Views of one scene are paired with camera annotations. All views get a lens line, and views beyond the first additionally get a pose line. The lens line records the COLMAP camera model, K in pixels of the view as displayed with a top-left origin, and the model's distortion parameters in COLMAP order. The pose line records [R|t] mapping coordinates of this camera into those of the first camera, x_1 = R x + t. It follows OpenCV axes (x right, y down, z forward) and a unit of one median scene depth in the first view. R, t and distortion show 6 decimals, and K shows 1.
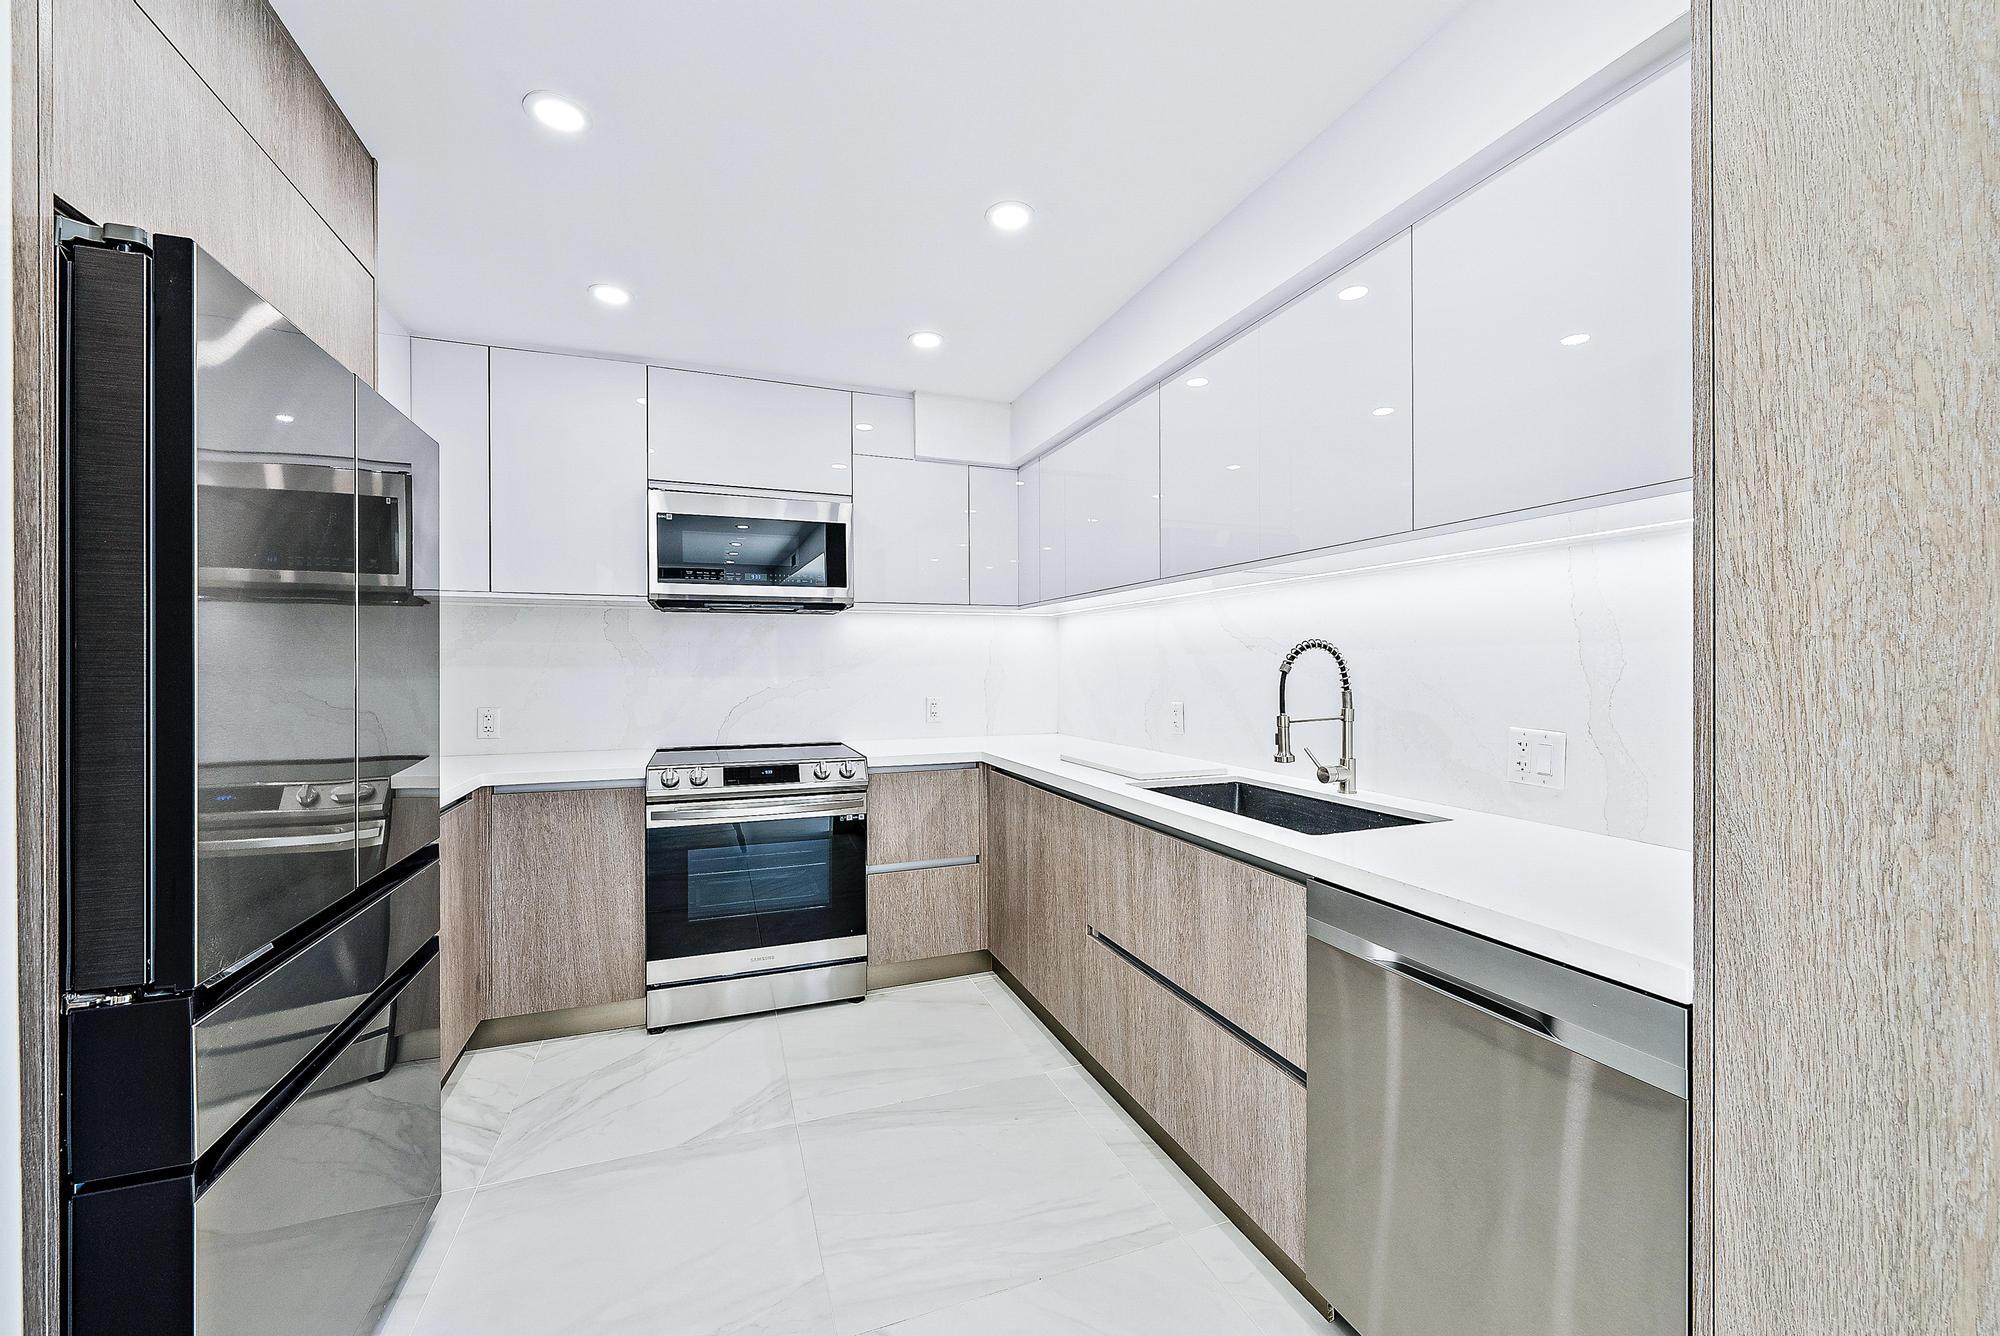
lens RADIAL K [[782.6, 0, 998.6], [0, 782.6, 669.7], [0, 0, 1]] dist [0.017333, 0.000543]
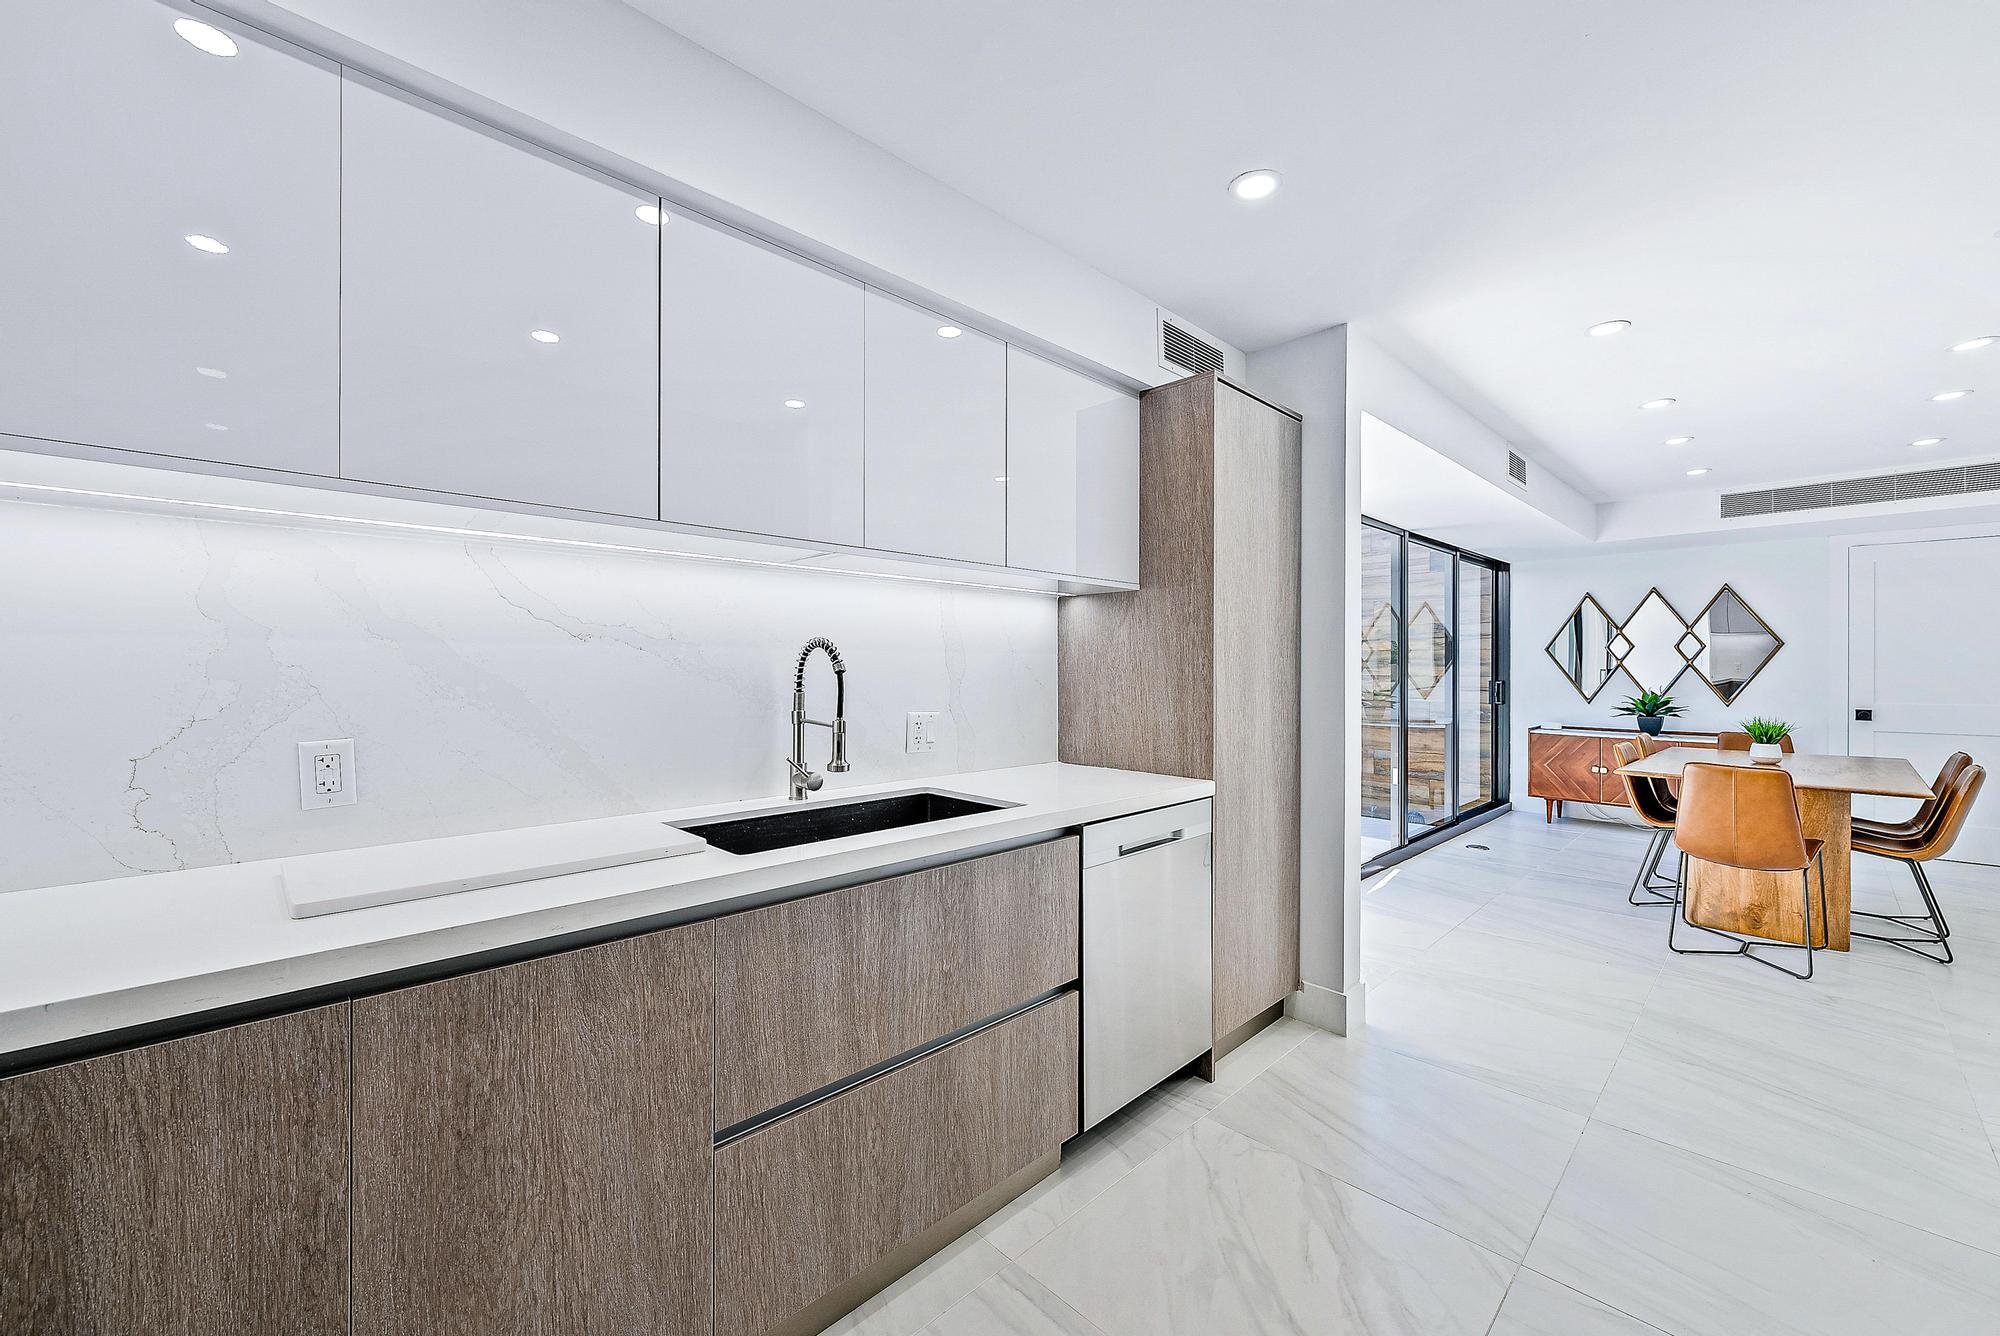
lens RADIAL K [[782.6, 0, 996.9], [0, 782.6, 660.4], [0, 0, 1]] dist [0.017333, 0.000543]
pose [[-0.396305, 0.004598, 0.918107, -0.599916], [0.000827, 0.999989, -0.004651, -0.006967], [-0.918119, -0.001084, -0.396304, 1.305306]]
